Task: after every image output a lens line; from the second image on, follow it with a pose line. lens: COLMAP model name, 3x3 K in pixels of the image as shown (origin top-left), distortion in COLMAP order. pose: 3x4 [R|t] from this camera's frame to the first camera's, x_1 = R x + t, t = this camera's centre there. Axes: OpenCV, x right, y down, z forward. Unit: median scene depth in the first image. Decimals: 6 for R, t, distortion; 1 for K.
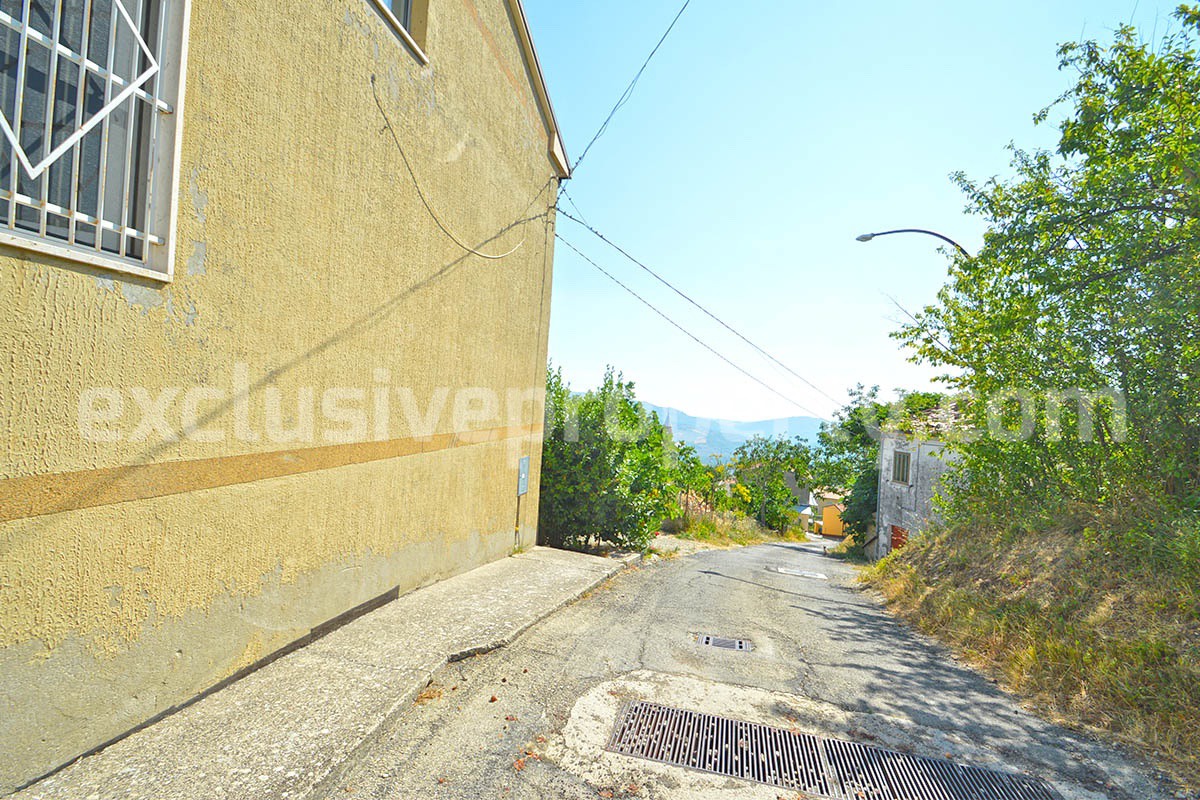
lens RADIAL K [[539.3, 0, 596.2], [0, 539.3, 400.3], [0, 0, 1]] dist [0.014414, -0.018187]
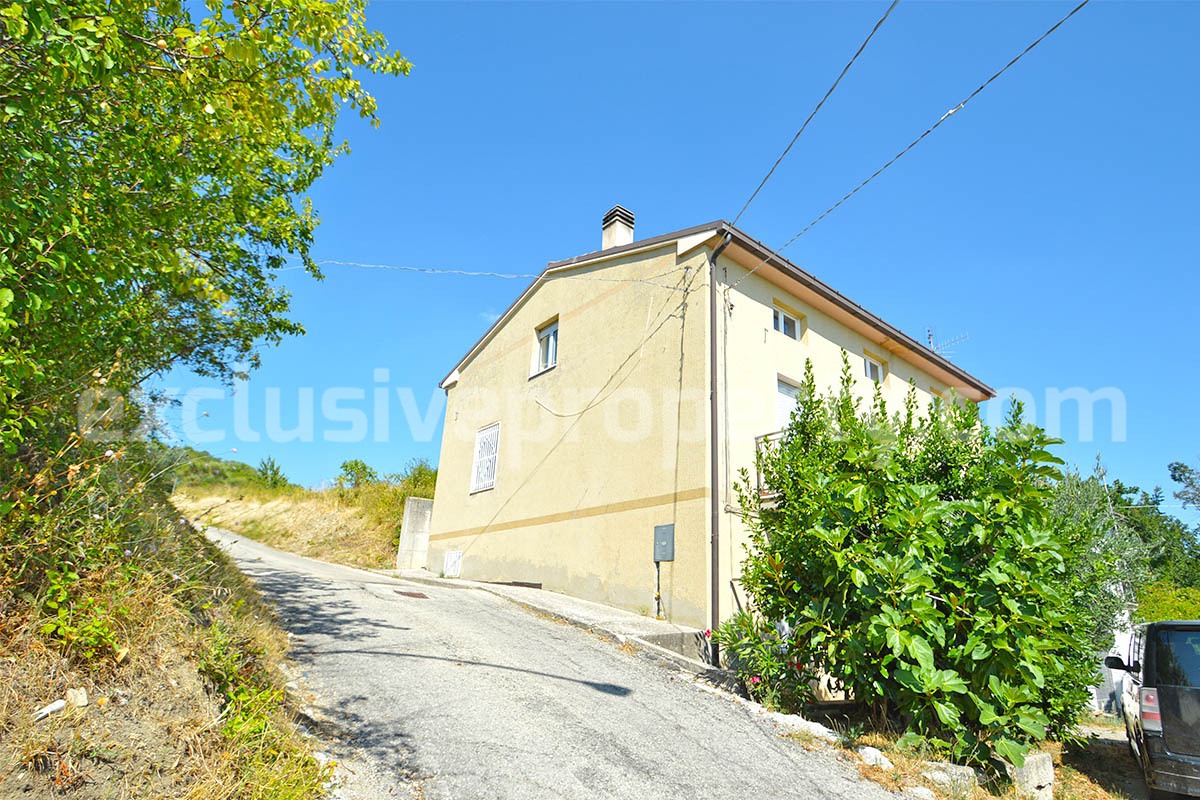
lens RADIAL K [[628.8, 0, 601.9], [0, 628.8, 408.2], [0, 0, 1]] dist [-0.025700, 0.000226]
pose [[-0.638806, -0.326271, -0.696760, 1.776910], [-0.076919, 0.928173, -0.364114, 0.711049], [0.765513, -0.179004, -0.618018, 3.463266]]
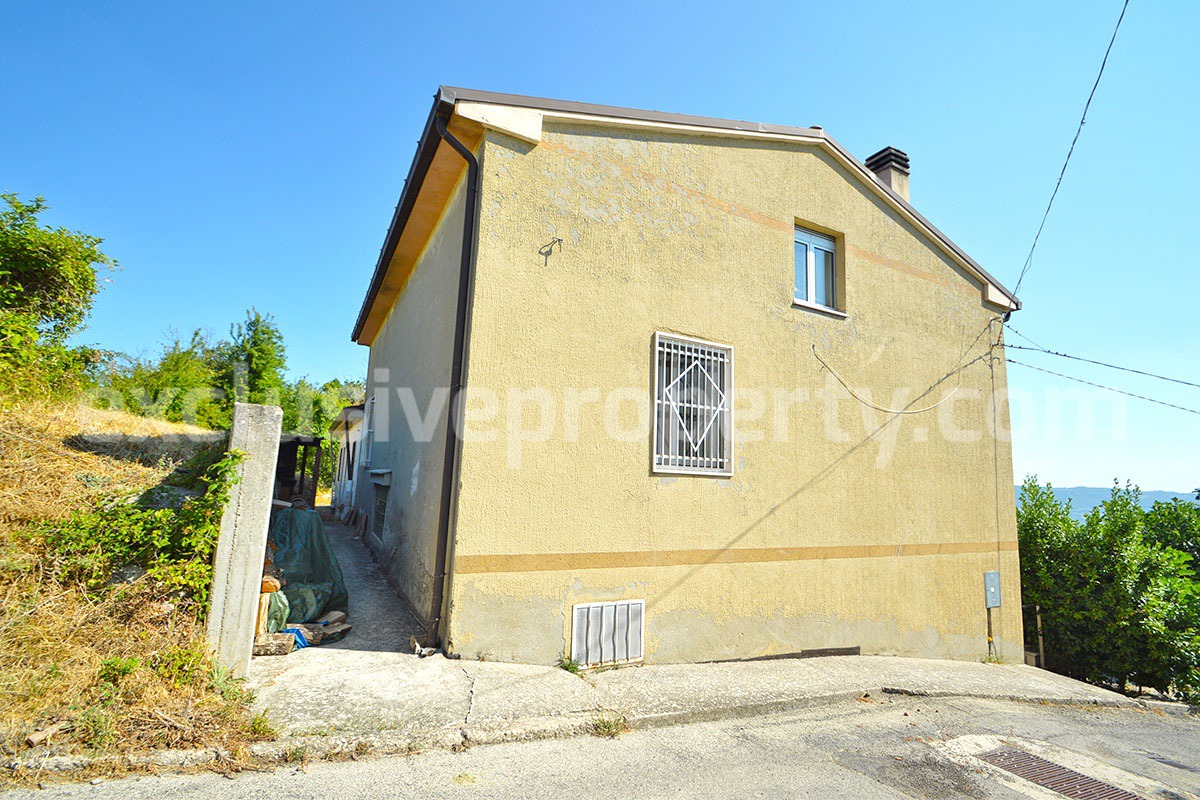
lens RADIAL K [[547.4, 0, 594.1], [0, 547.4, 402.6], [0, 0, 1]] dist [0.017072, -0.019530]
pose [[0.630042, -0.143911, -0.763110, 0.529994], [-0.002367, 0.982318, -0.187205, -0.046140], [0.776557, 0.119754, 0.618561, -0.739620]]
